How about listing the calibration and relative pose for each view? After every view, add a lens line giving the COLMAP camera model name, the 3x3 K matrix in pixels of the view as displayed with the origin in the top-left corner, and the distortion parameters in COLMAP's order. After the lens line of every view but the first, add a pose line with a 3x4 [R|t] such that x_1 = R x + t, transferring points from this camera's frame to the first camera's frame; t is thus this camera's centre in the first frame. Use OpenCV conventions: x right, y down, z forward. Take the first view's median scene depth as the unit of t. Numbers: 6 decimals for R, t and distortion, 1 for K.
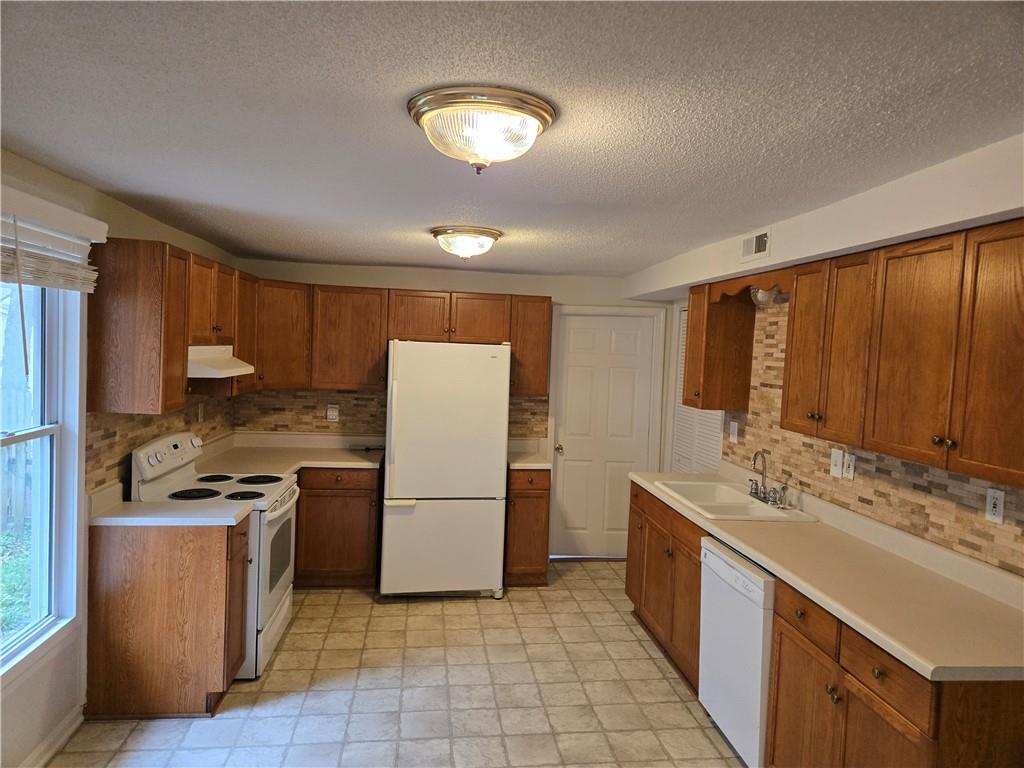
lens RADIAL K [[686.2, 0, 503.0], [0, 686.2, 380.3], [0, 0, 1]] dist [0.067920, -0.041688]
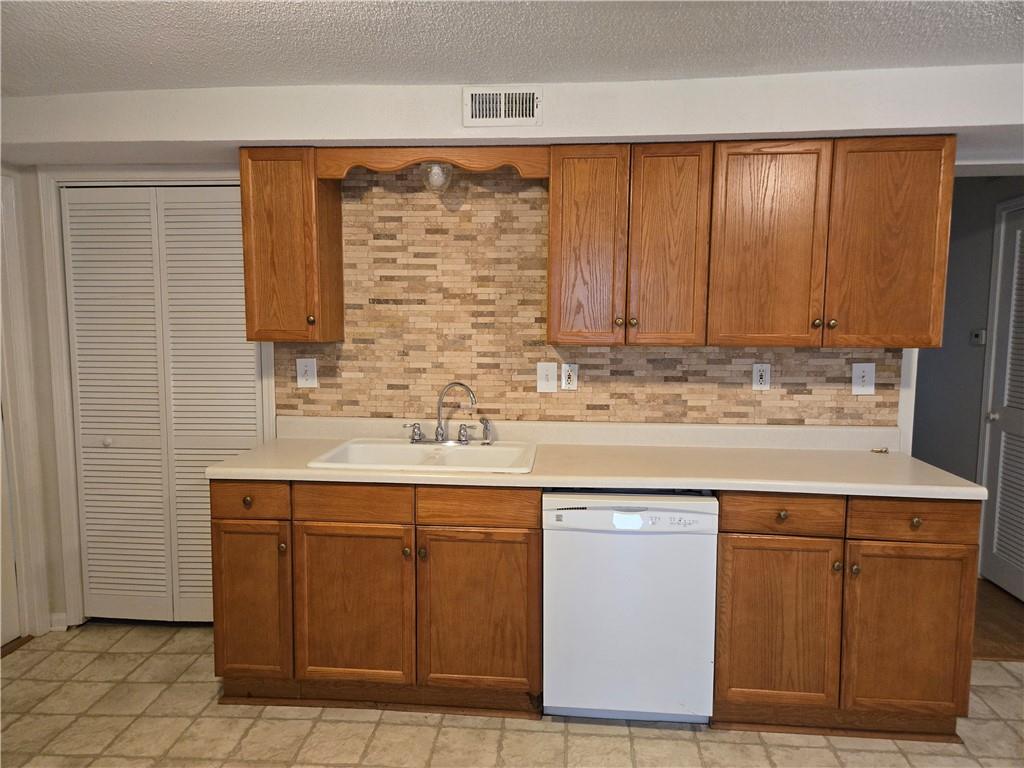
lens RADIAL K [[686.2, 0, 512.7], [0, 686.2, 382.2], [0, 0, 1]] dist [0.067920, -0.041688]
pose [[0.197698, -0.142853, 0.969798, -0.371014], [0.053528, 0.989422, 0.134831, 0.000433], [-0.978800, 0.025256, 0.203253, 0.772472]]
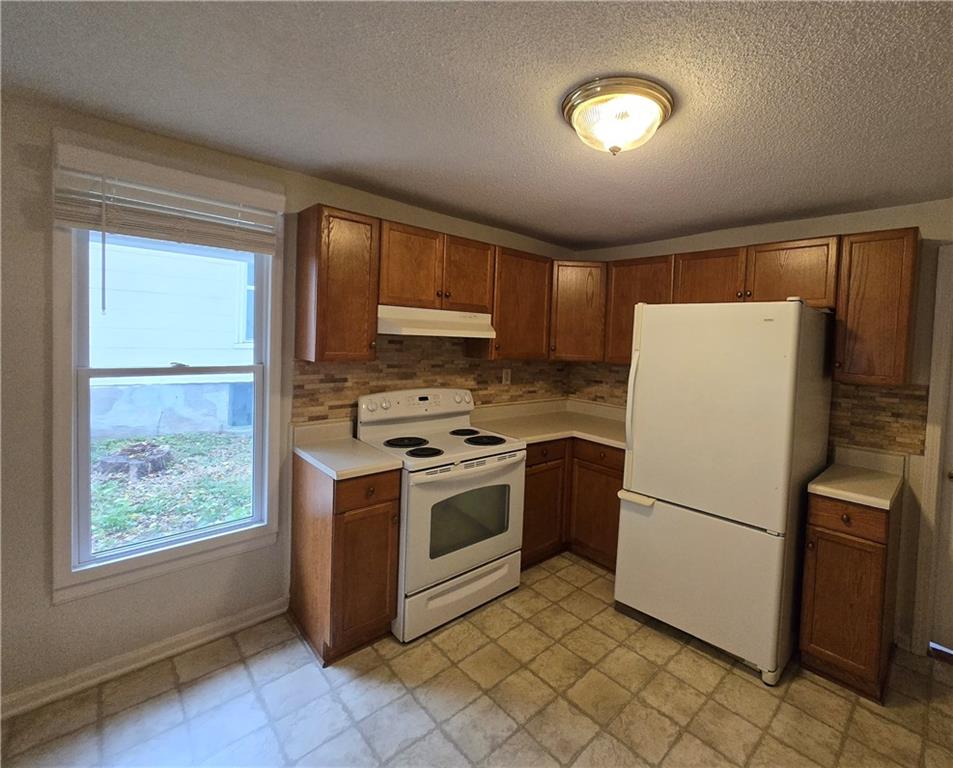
lens RADIAL K [[429.2, 0, 552.9], [0, 429.2, 353.9], [0, 0, 1]] dist [0.002791, -0.000611]
pose [[0.641470, 0.014344, -0.767014, 0.222773], [-0.054606, 0.998143, -0.027002, 0.028798], [0.765203, 0.059205, 0.641061, 0.717639]]
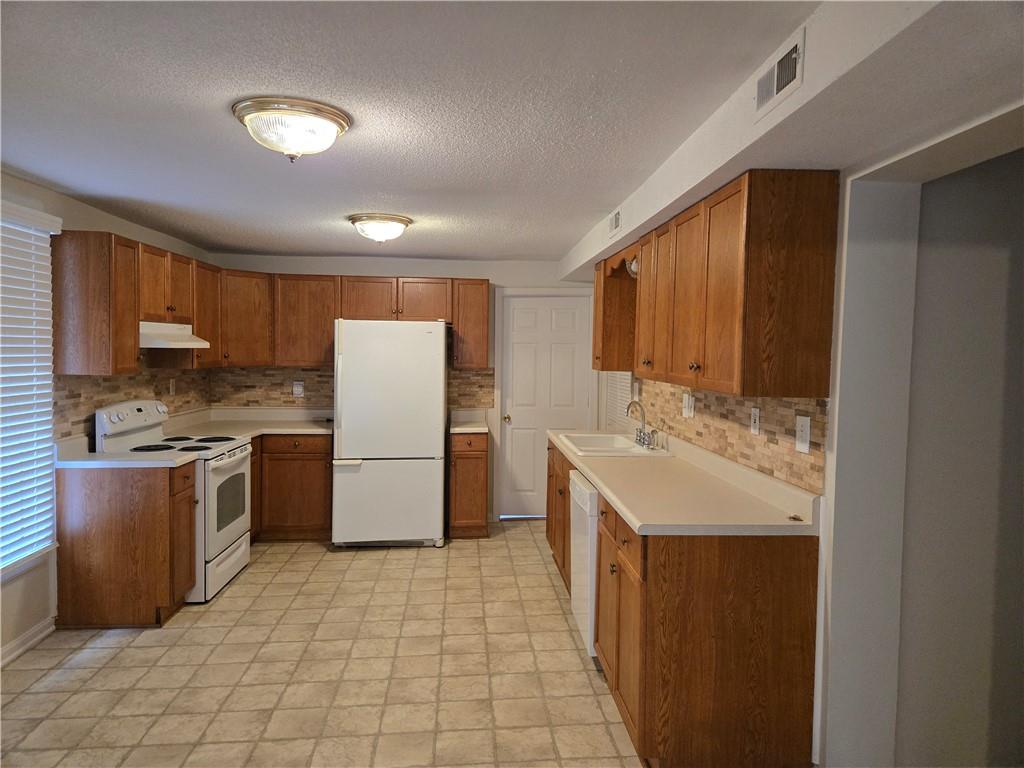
lens RADIAL K [[686.2, 0, 513.9], [0, 686.2, 377.0], [0, 0, 1]] dist [0.067920, -0.041688]
pose [[0.998912, -0.024415, -0.039722, 0.213487], [0.024084, 0.999671, -0.008781, 0.066534], [0.039924, 0.007815, 0.999172, -0.153953]]
